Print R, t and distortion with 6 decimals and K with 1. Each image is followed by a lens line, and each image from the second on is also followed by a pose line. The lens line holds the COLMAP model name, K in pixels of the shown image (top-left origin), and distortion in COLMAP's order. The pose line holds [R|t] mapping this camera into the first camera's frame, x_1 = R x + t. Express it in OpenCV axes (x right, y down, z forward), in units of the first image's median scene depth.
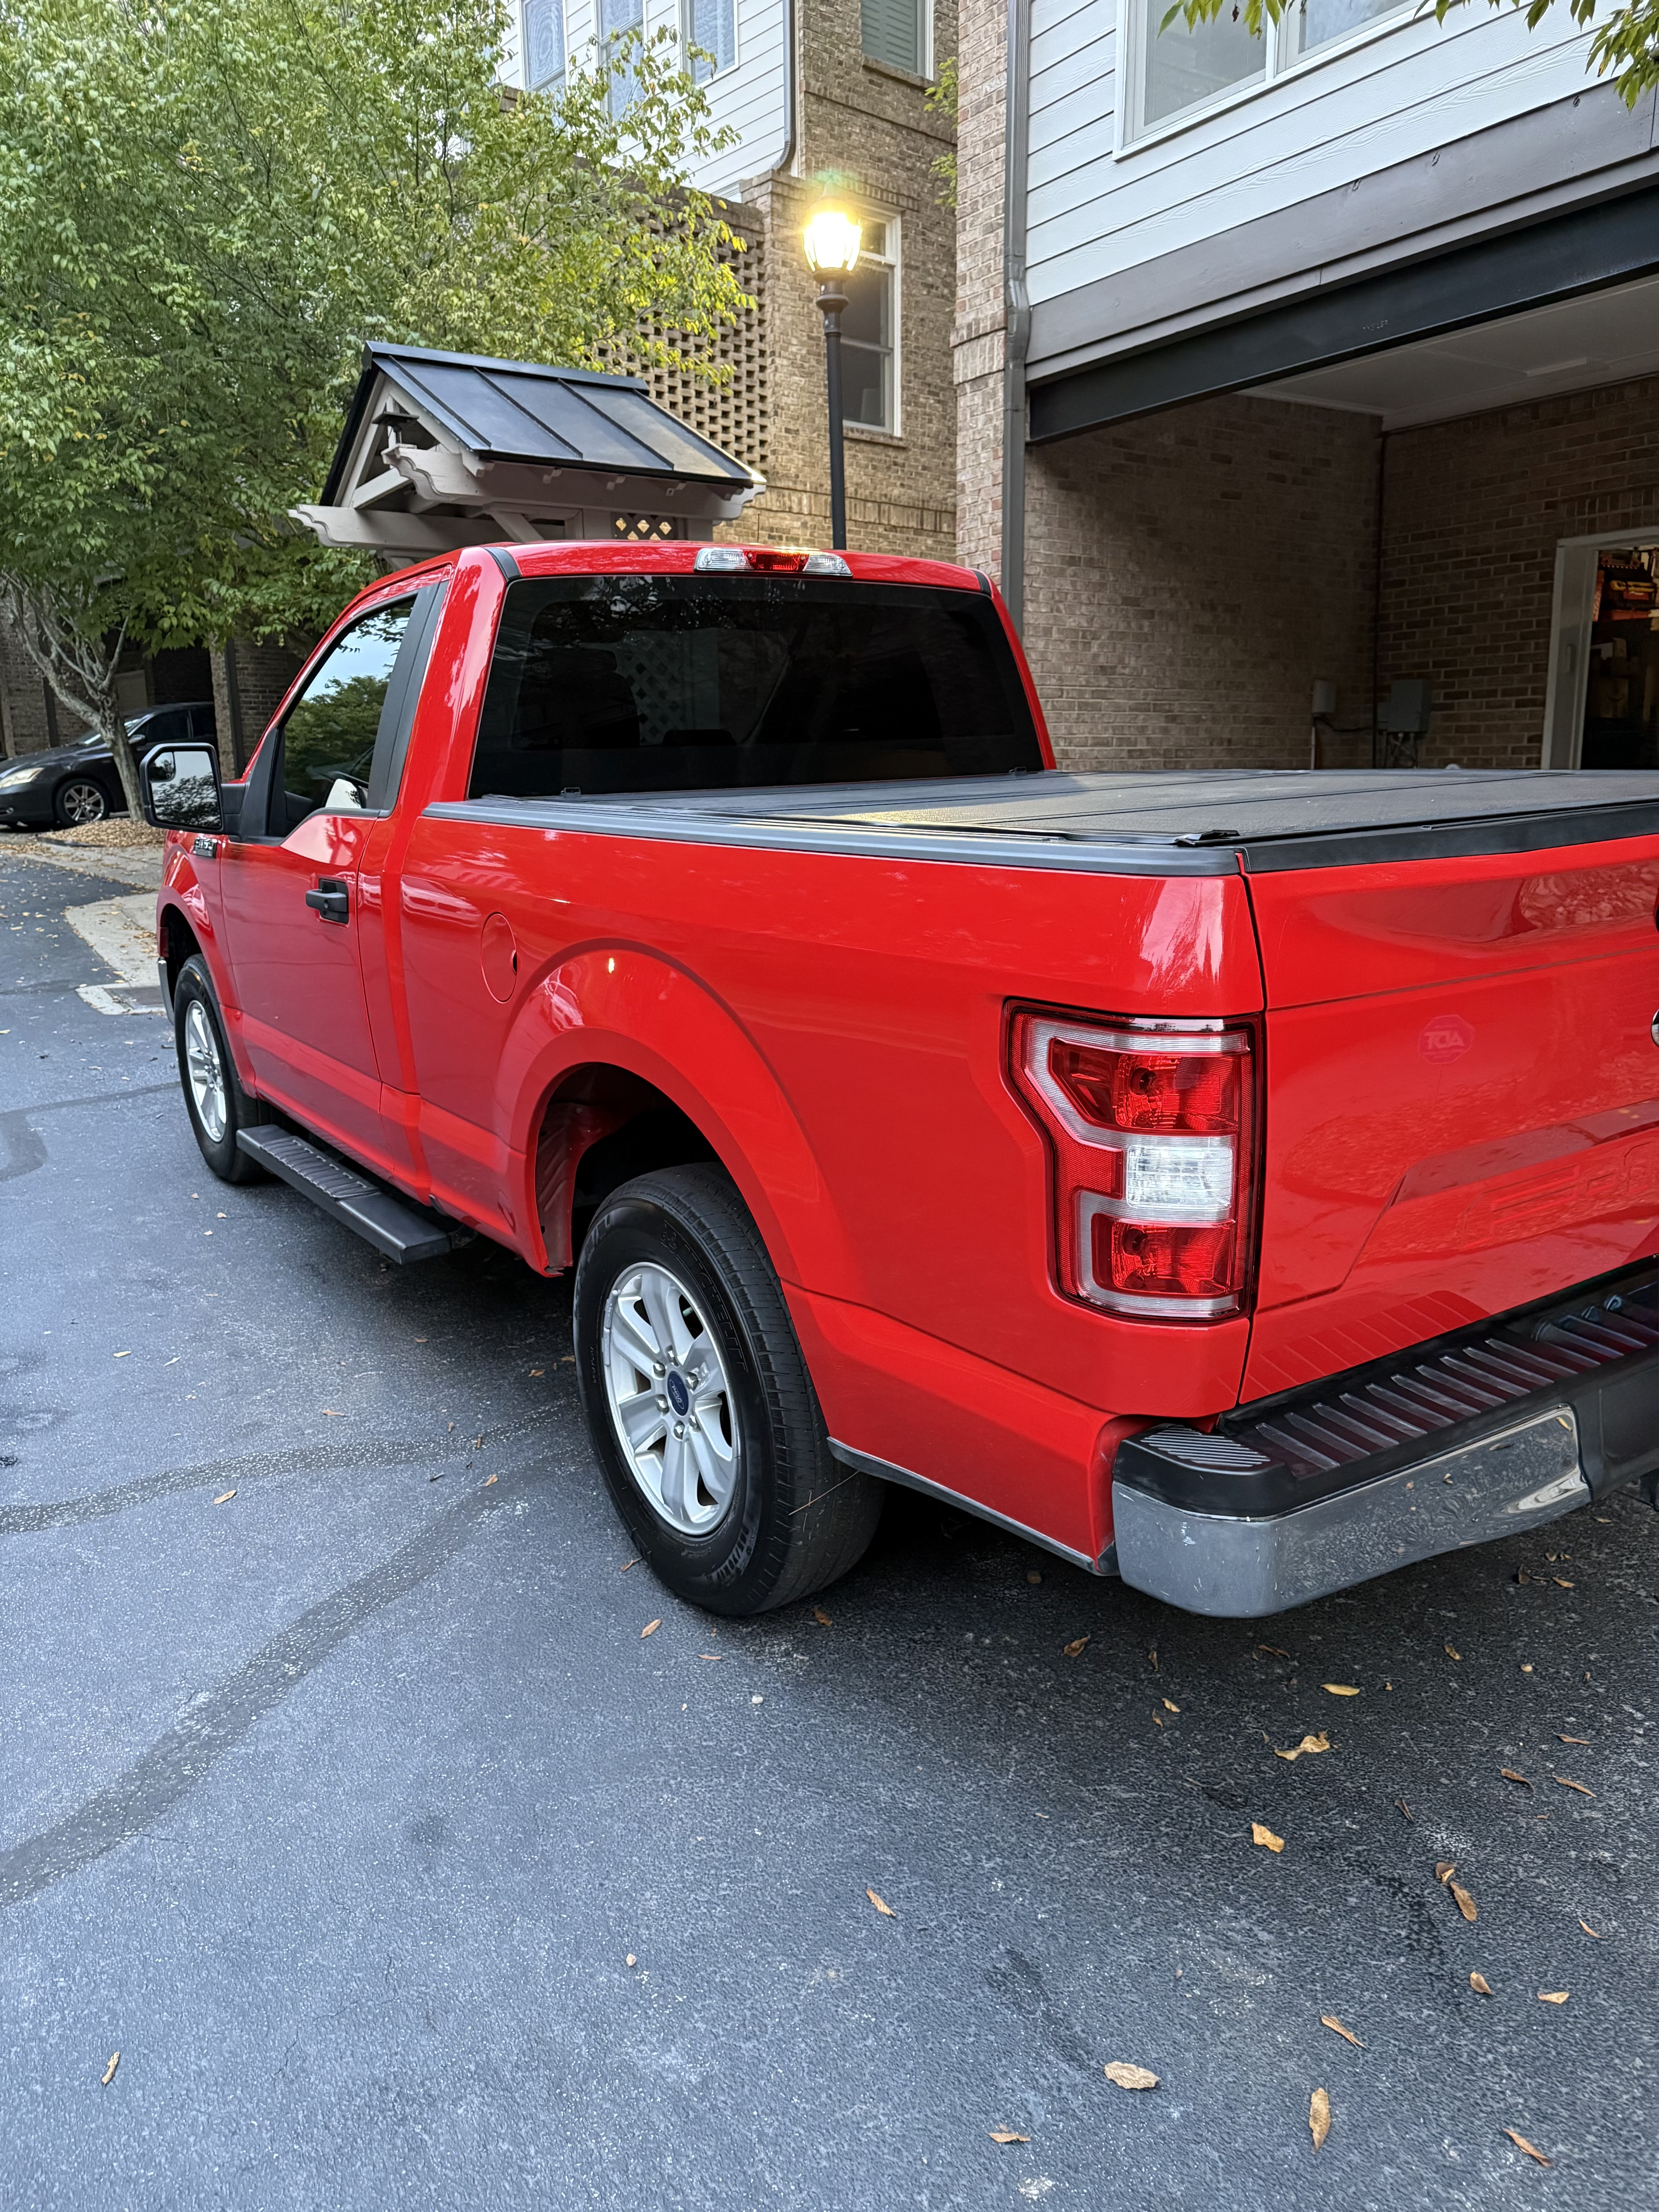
lens RADIAL K [[1562.6, 0, 867.4], [0, 1562.6, 1106.6], [0, 0, 1]] dist [0.039966, -0.061073]
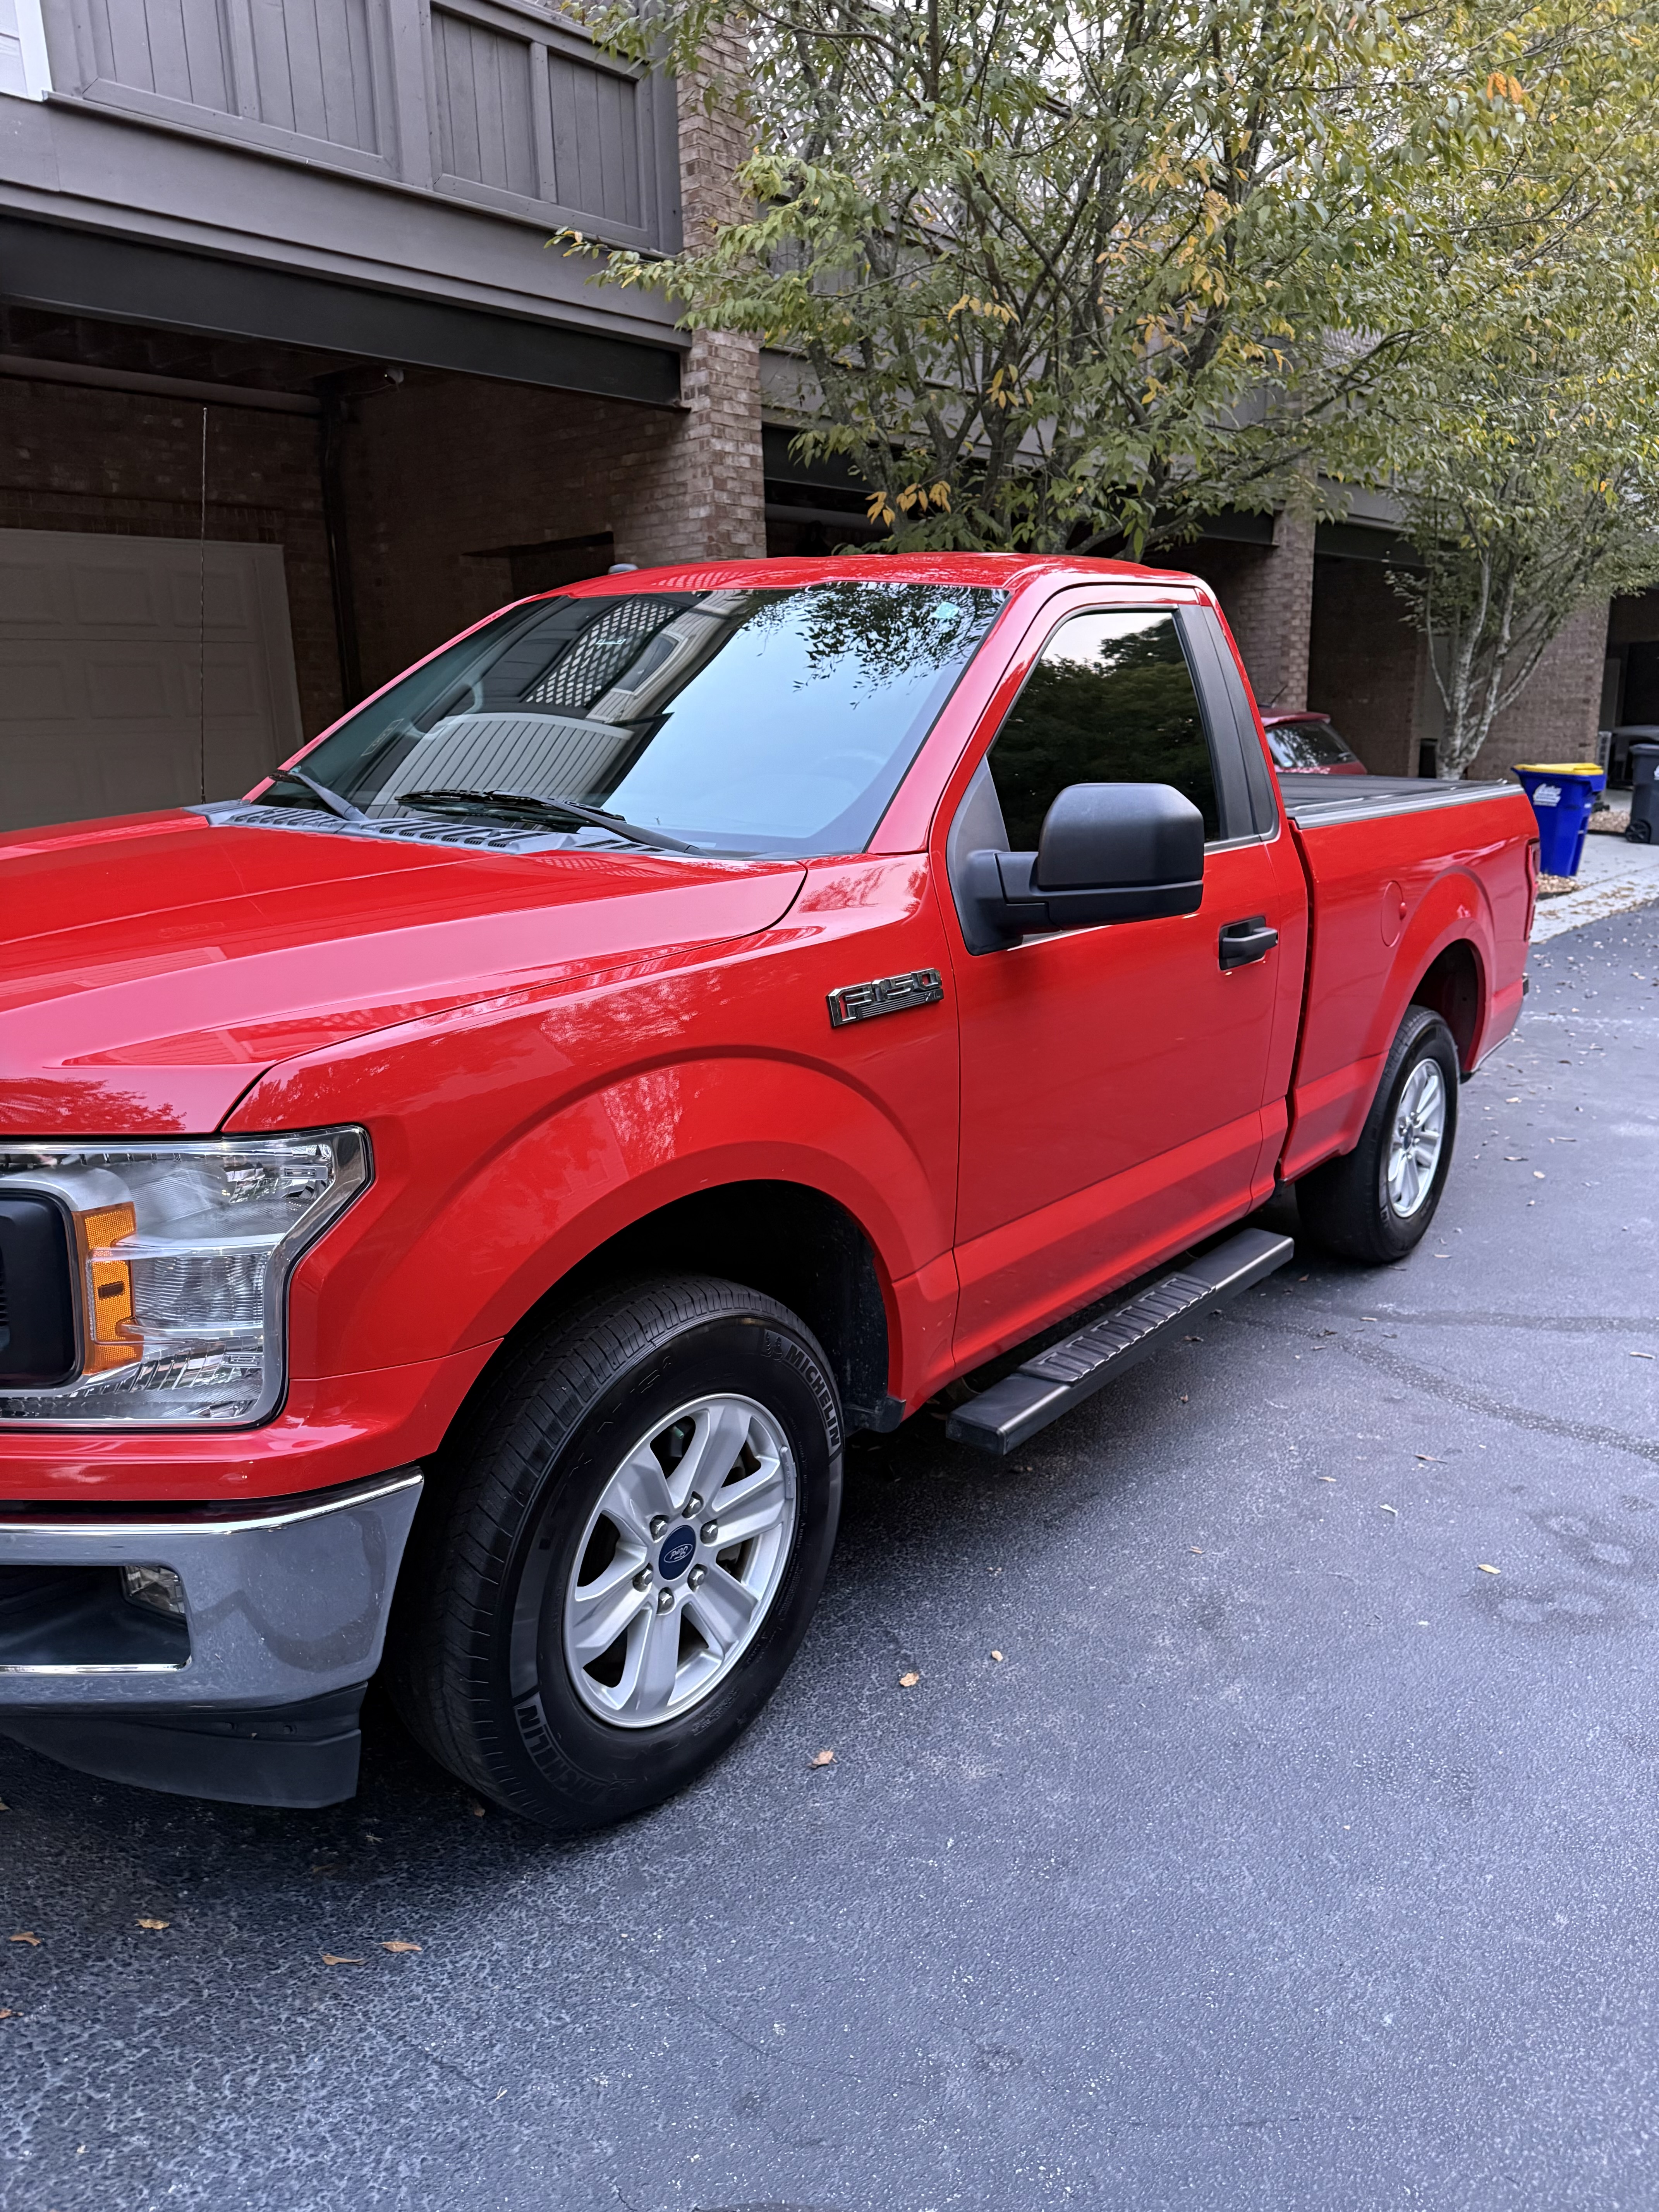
lens RADIAL K [[1528.0, 0, 831.2], [0, 1528.0, 1084.9], [0, 0, 1]] dist [0.019178, 0.001024]
pose [[-0.269483, -0.208785, 0.940100, -0.472719], [0.230558, 0.933836, 0.273484, -0.147643], [-0.934998, 0.290447, -0.203516, 0.596168]]
